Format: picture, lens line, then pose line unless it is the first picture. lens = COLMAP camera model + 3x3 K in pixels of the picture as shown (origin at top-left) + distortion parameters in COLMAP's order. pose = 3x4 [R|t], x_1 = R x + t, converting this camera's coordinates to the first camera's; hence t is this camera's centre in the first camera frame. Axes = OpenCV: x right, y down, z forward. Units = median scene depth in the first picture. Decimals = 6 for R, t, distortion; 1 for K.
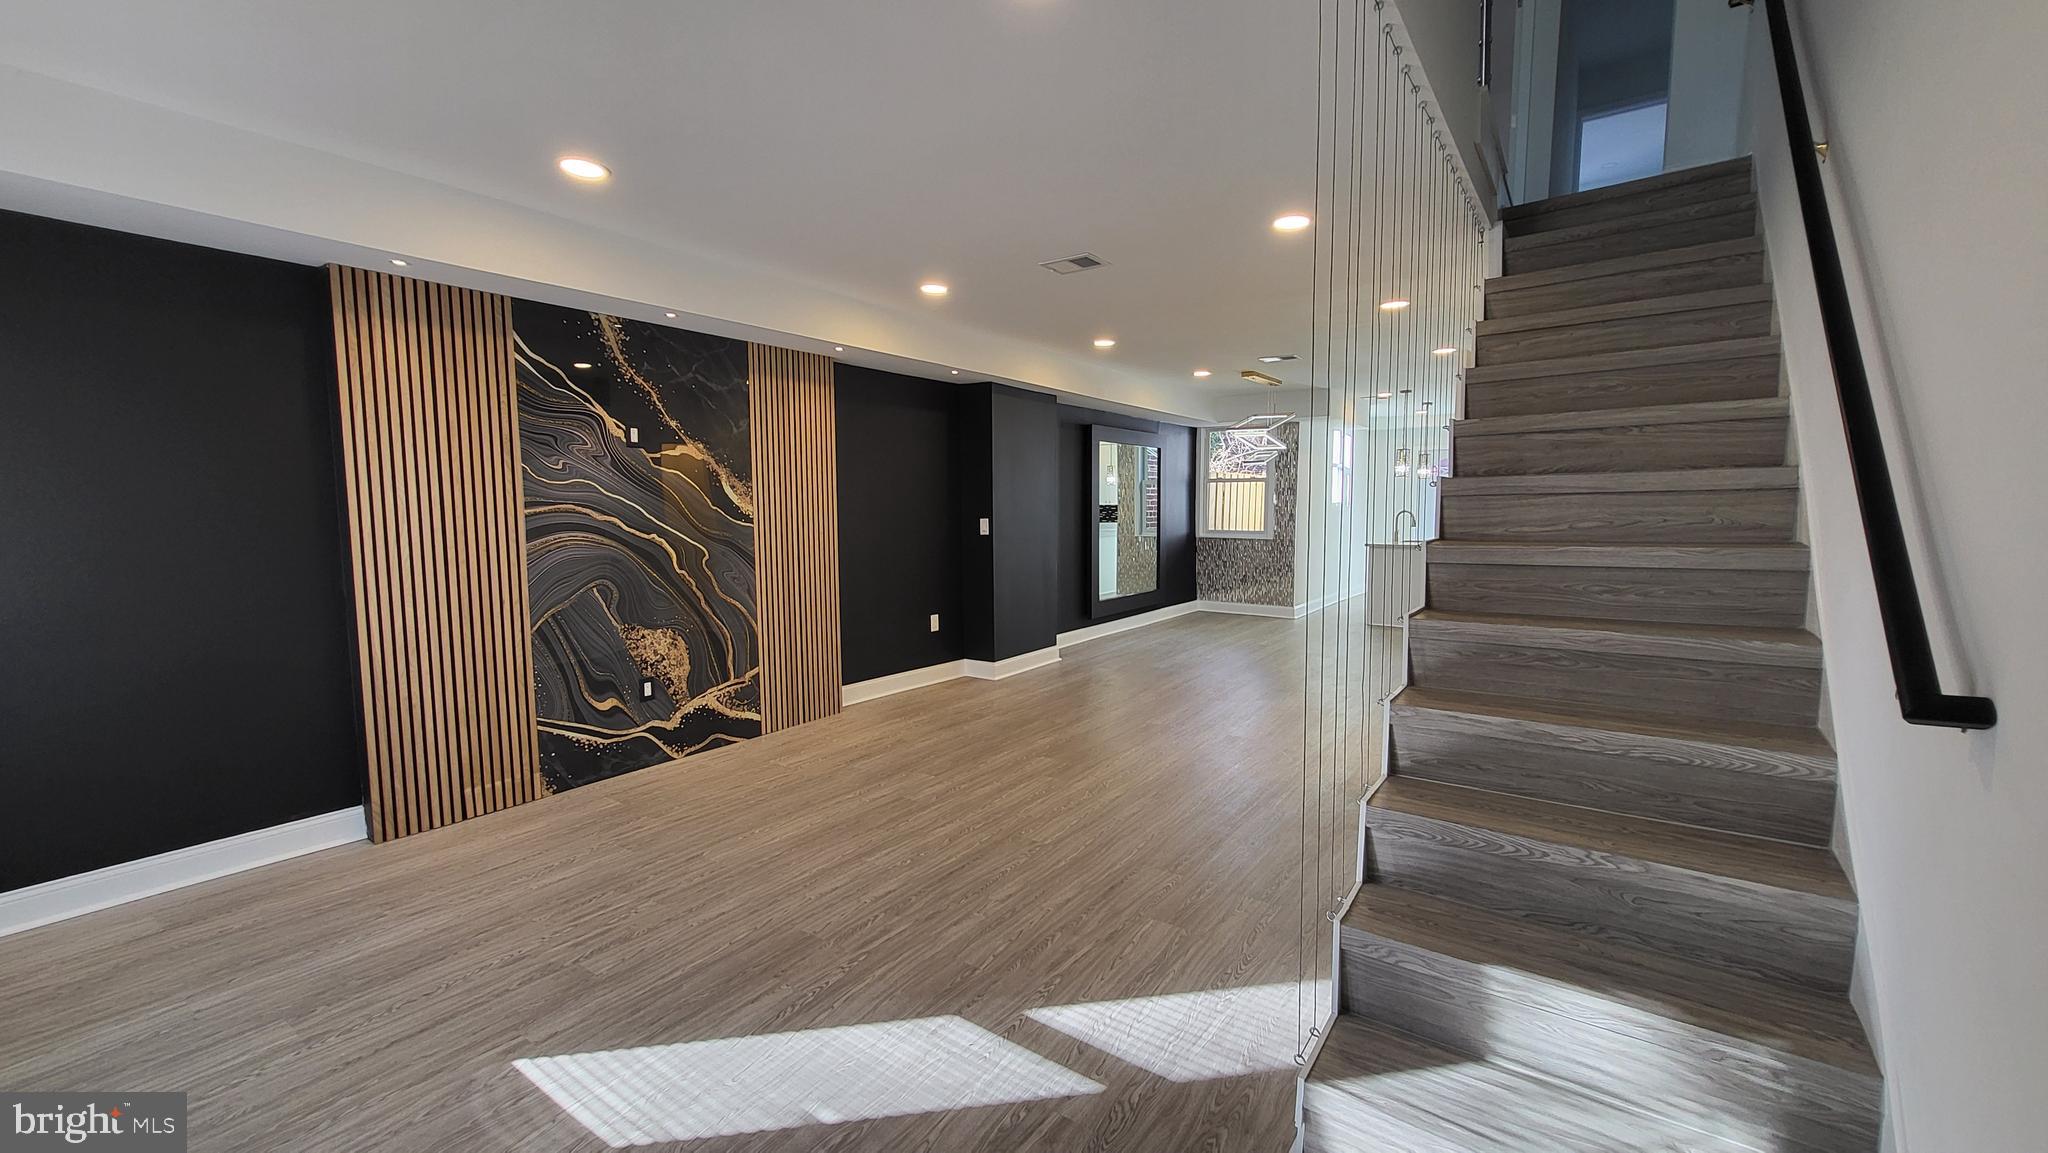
lens RADIAL K [[805.1, 0, 1028.0], [0, 805.1, 576.8], [0, 0, 1]] dist [0.001231, -0.000150]
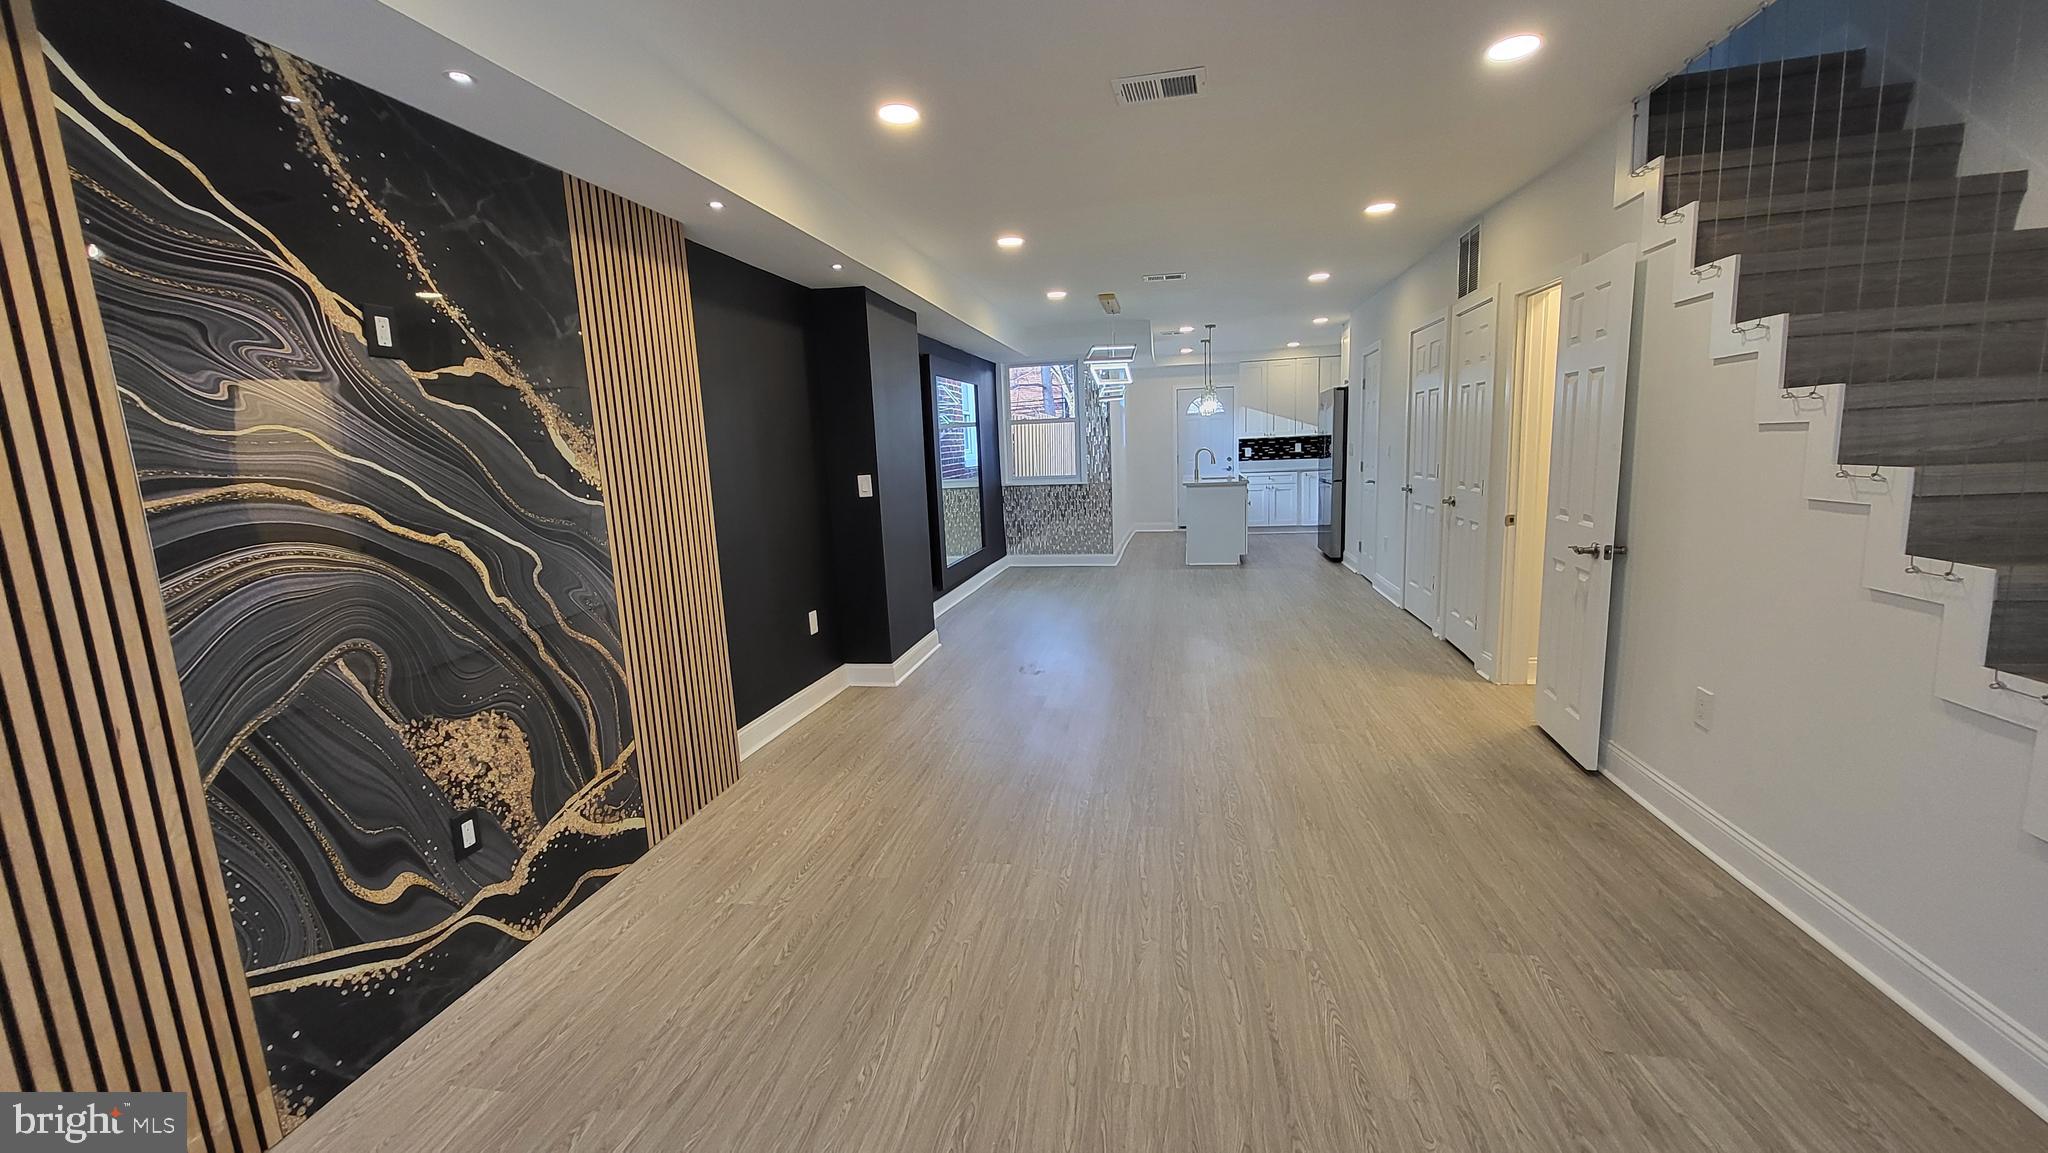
lens RADIAL K [[807.8, 0, 1034.7], [0, 807.8, 576.7], [0, 0, 1]] dist [-0.001511, -0.000621]
pose [[0.908676, -0.099873, 0.405381, -0.324137], [0.074949, 0.994215, 0.076942, -0.036032], [-0.410720, -0.039533, 0.910904, 0.372113]]
